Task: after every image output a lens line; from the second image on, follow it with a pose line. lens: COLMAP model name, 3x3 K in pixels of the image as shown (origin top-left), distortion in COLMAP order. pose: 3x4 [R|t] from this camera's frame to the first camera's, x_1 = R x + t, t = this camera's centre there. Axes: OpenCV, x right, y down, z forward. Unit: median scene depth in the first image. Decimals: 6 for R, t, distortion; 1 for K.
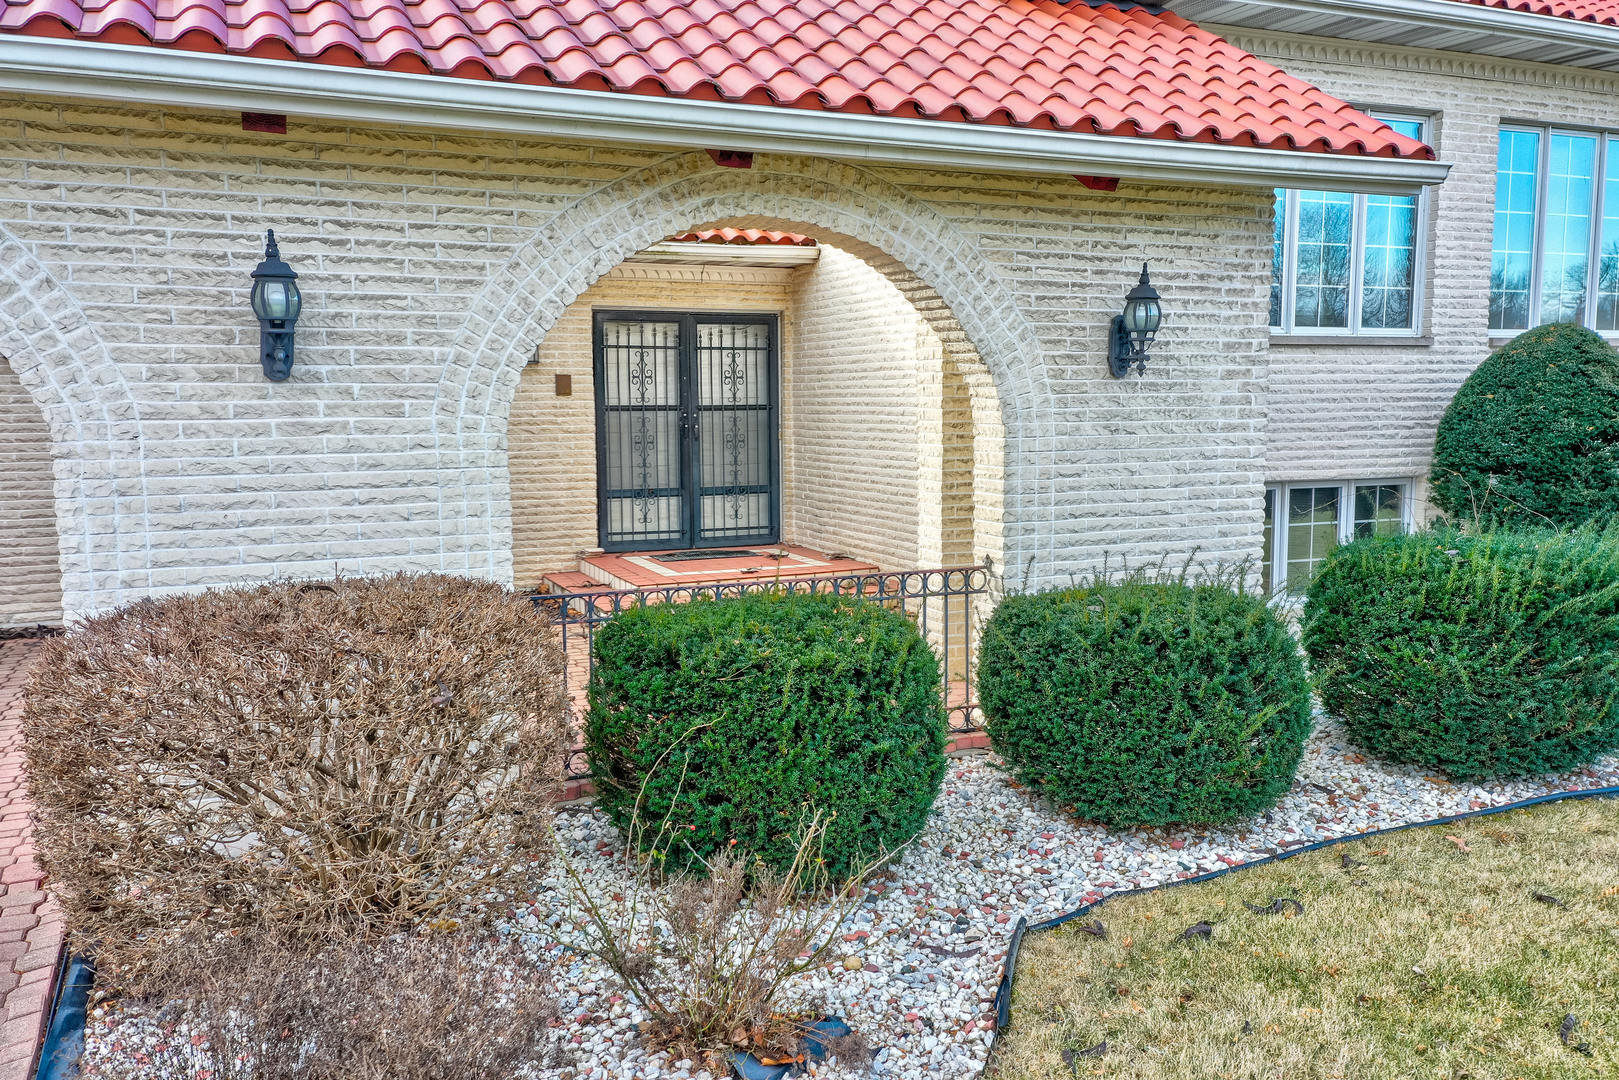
lens RADIAL K [[1289.5, 0, 809.5], [0, 1289.5, 540.0], [0, 0, 1]] dist [0.036960, 0.011837]
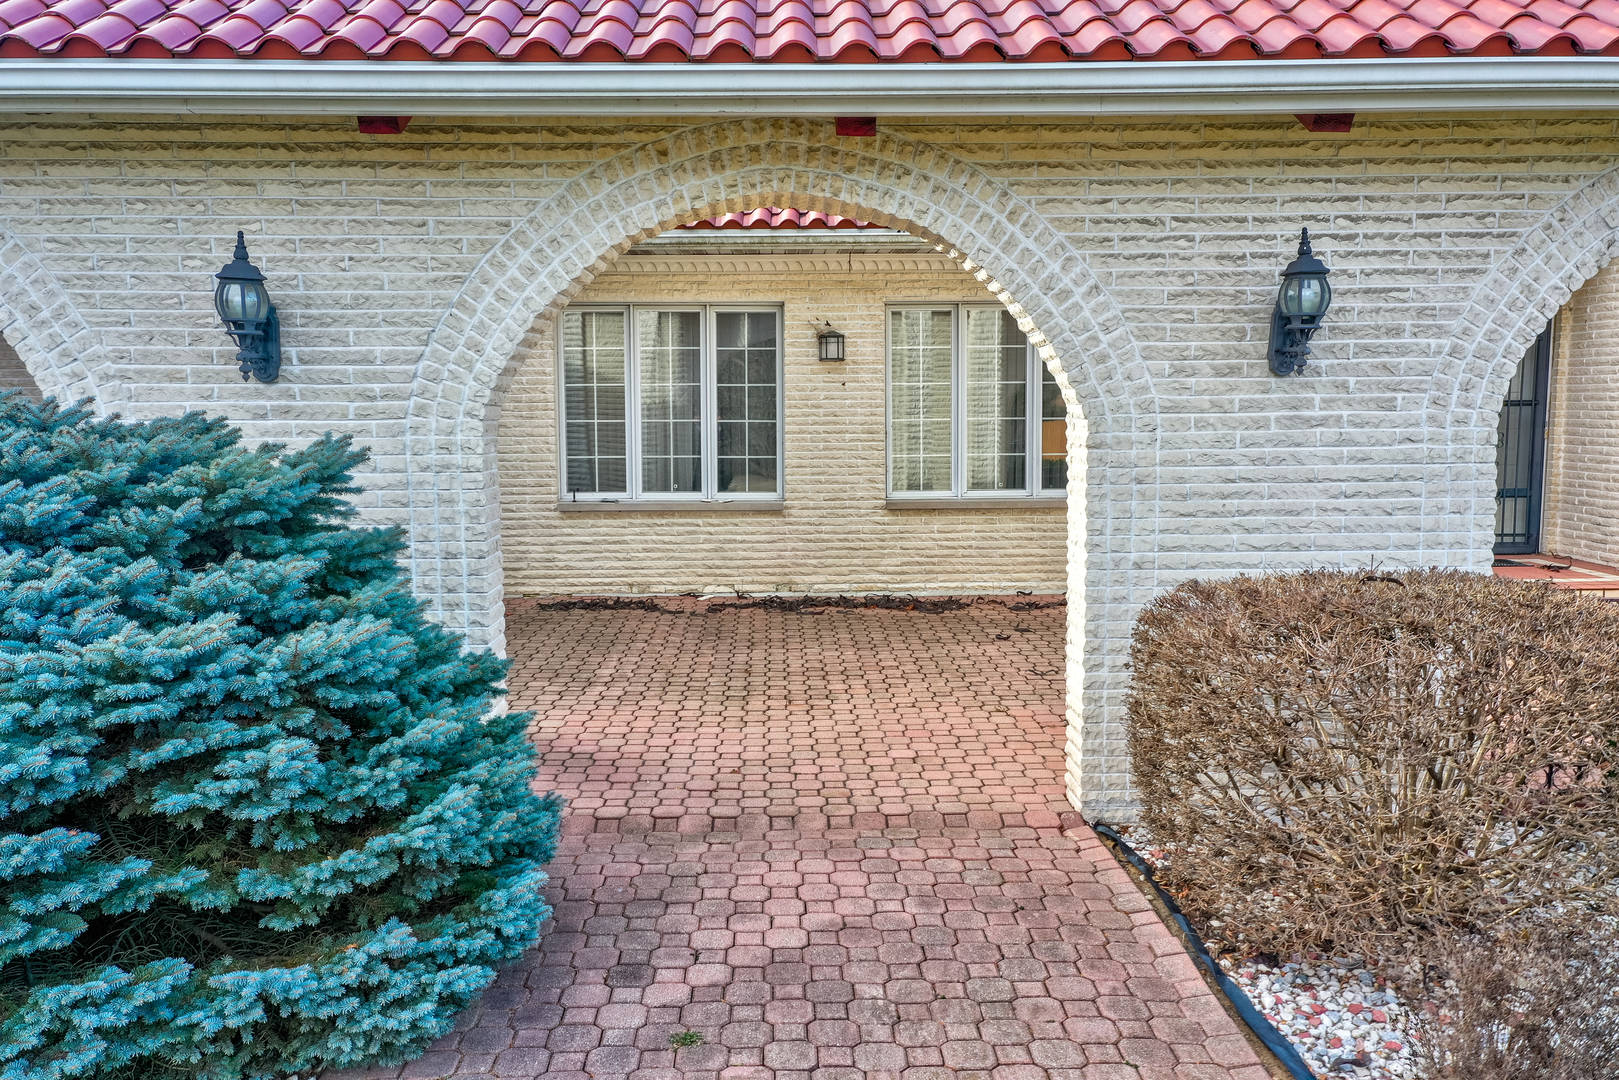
lens RADIAL K [[1346.4, 0, 809.5], [0, 1346.4, 540.0], [0, 0, 1]] dist [0.050815, -0.011863]
pose [[0.924881, 0.043389, -0.377774, -0.336263], [-0.042601, 0.999038, 0.010446, 0.012055], [0.377864, 0.006432, 0.925839, -0.130886]]
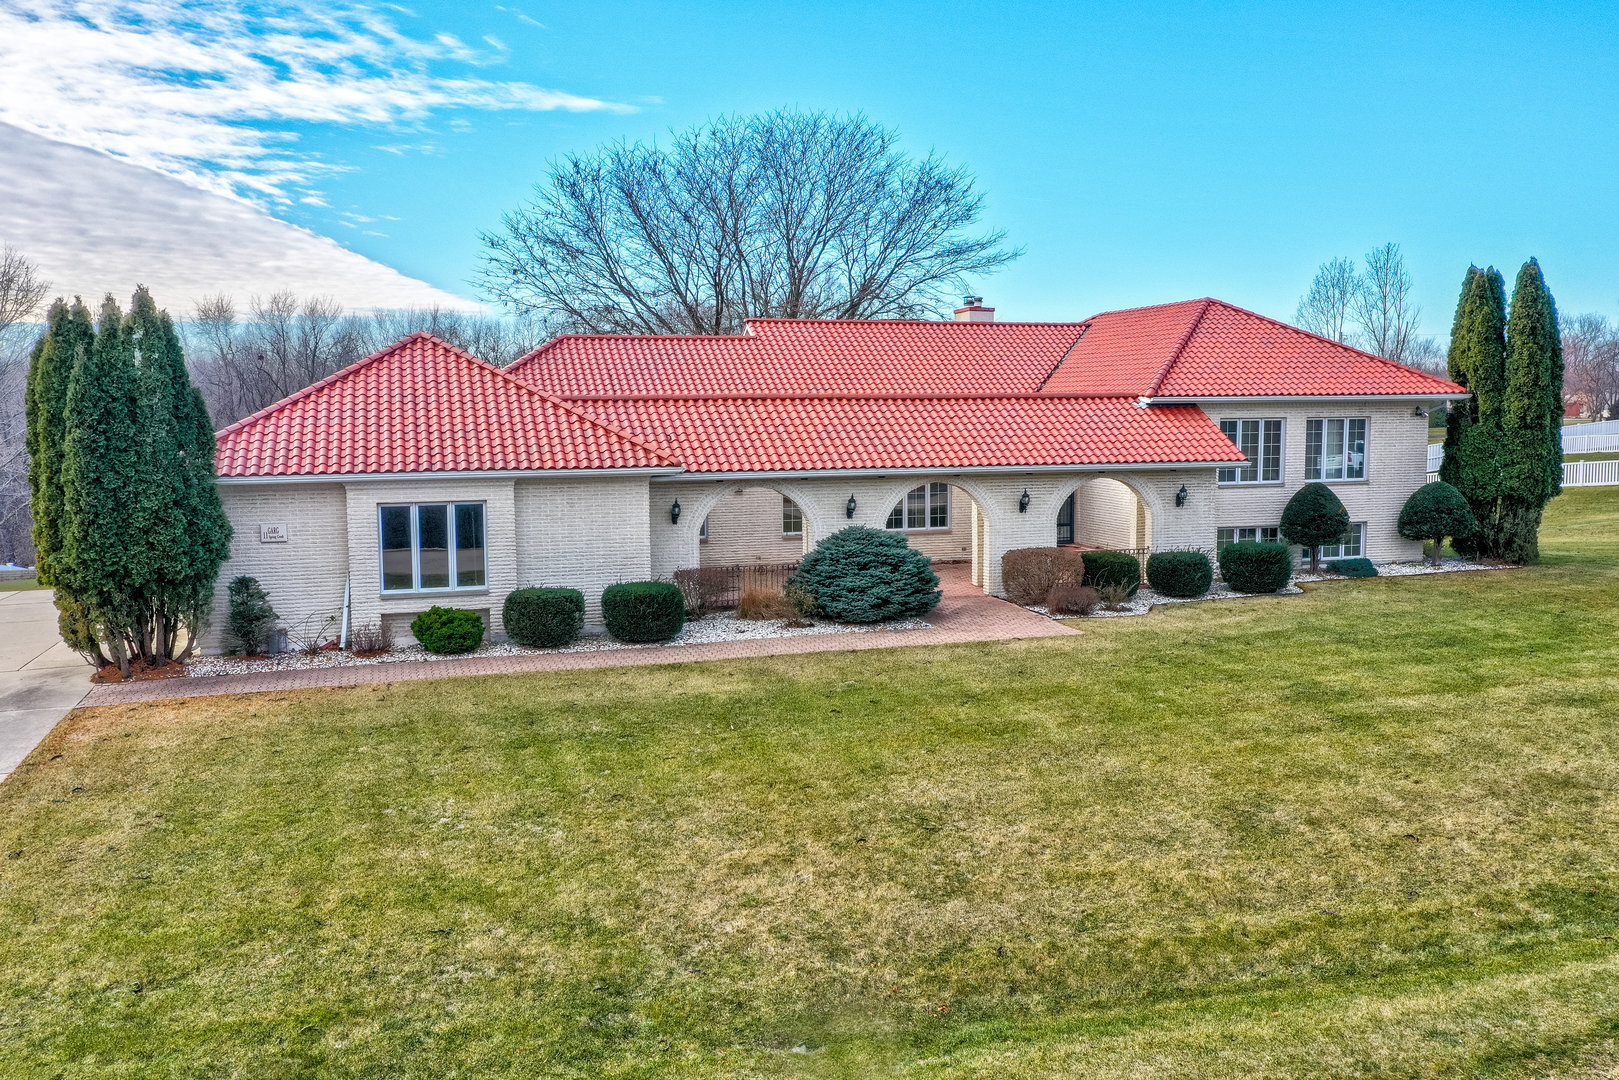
lens RADIAL K [[1289.5, 0, 809.5], [0, 1289.5, 540.0], [0, 0, 1]] dist [0.036960, 0.011837]
pose [[0.993875, 0.012697, -0.109774, -0.693997], [-0.012860, 0.999917, -0.000778, 0.012638], [0.109755, 0.002185, 0.993956, -4.638118]]
